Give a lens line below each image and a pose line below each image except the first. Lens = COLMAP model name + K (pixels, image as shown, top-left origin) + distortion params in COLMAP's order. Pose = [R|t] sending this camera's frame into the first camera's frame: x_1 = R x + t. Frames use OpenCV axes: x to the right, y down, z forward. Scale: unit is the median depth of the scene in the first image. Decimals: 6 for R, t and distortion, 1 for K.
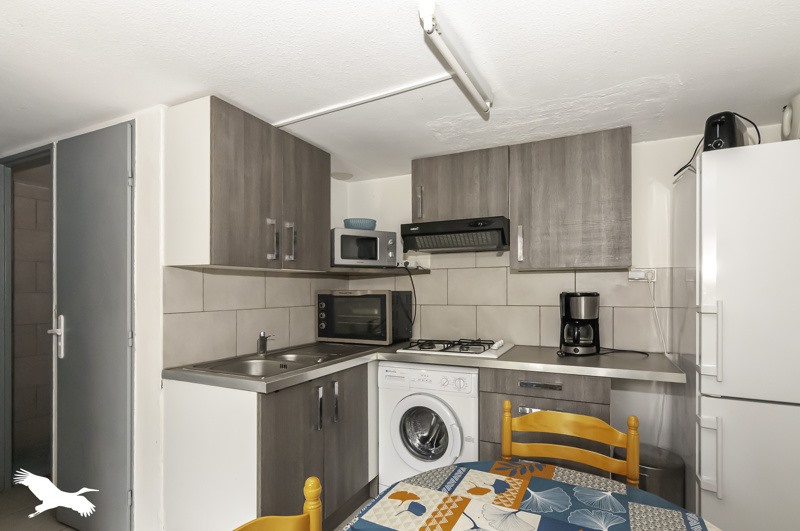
lens RADIAL K [[395.5, 0, 394.0], [0, 395.5, 290.6], [0, 0, 1]] dist [0.002244, -0.000379]
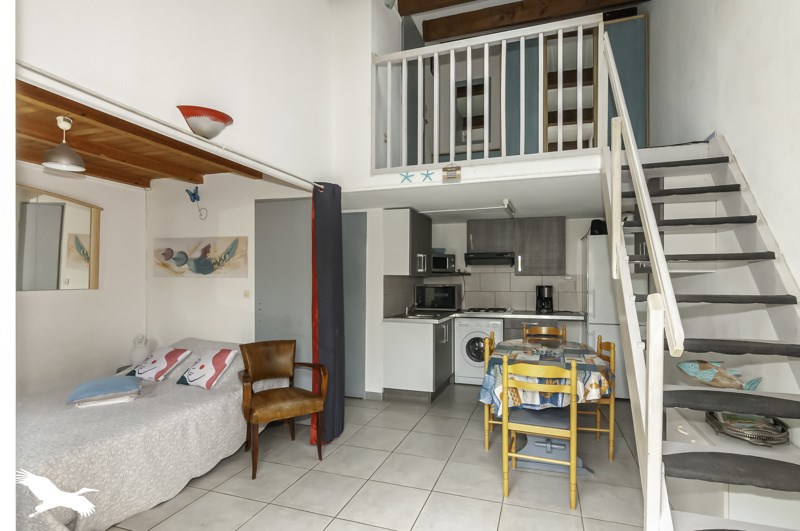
lens RADIAL K [[395.5, 0, 409.7], [0, 395.5, 276.6], [0, 0, 1]] dist [0.002244, -0.000379]
pose [[0.990075, 0.002234, 0.140520, -0.616359], [-0.001163, 0.999970, -0.007699, -0.027238], [-0.140533, 0.007459, 0.990048, -1.138303]]
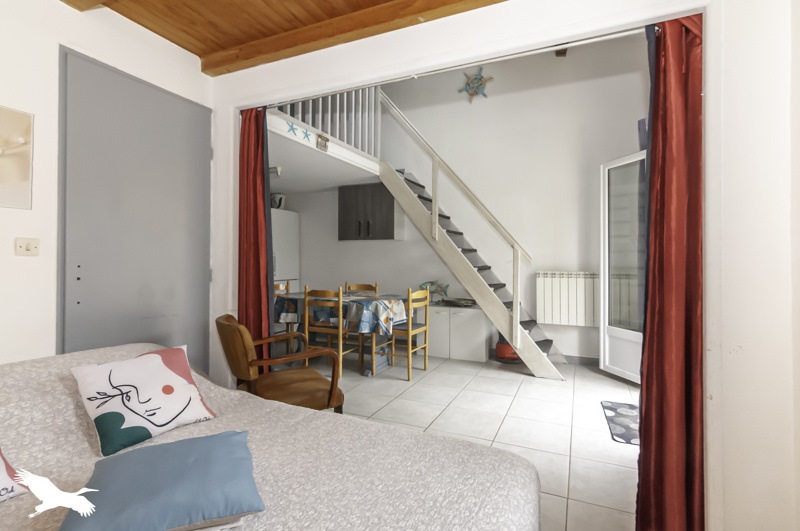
lens RADIAL K [[395.5, 0, 400.5], [0, 395.5, 260.8], [0, 0, 1]] dist [0.002244, -0.000379]
pose [[-0.036114, -0.004599, 0.999337, -1.861558], [-0.008076, 0.999958, 0.004310, 0.053353], [-0.999315, -0.007915, -0.036150, 0.000855]]
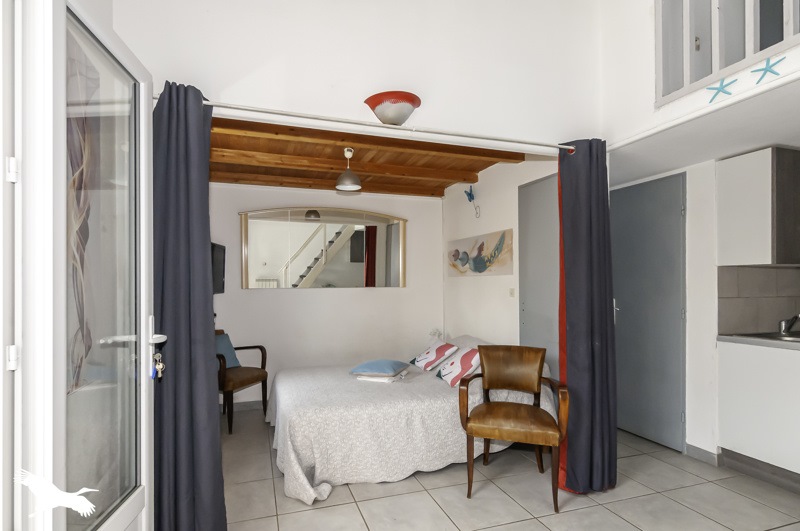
lens RADIAL K [[395.5, 0, 380.7], [0, 395.5, 285.8], [0, 0, 1]] dist [0.002244, -0.000379]
pose [[0.695046, -0.001975, -0.718963, -0.314094], [-0.000271, 0.999995, -0.003010, 0.014571], [0.718965, 0.002287, 0.695042, -0.783186]]
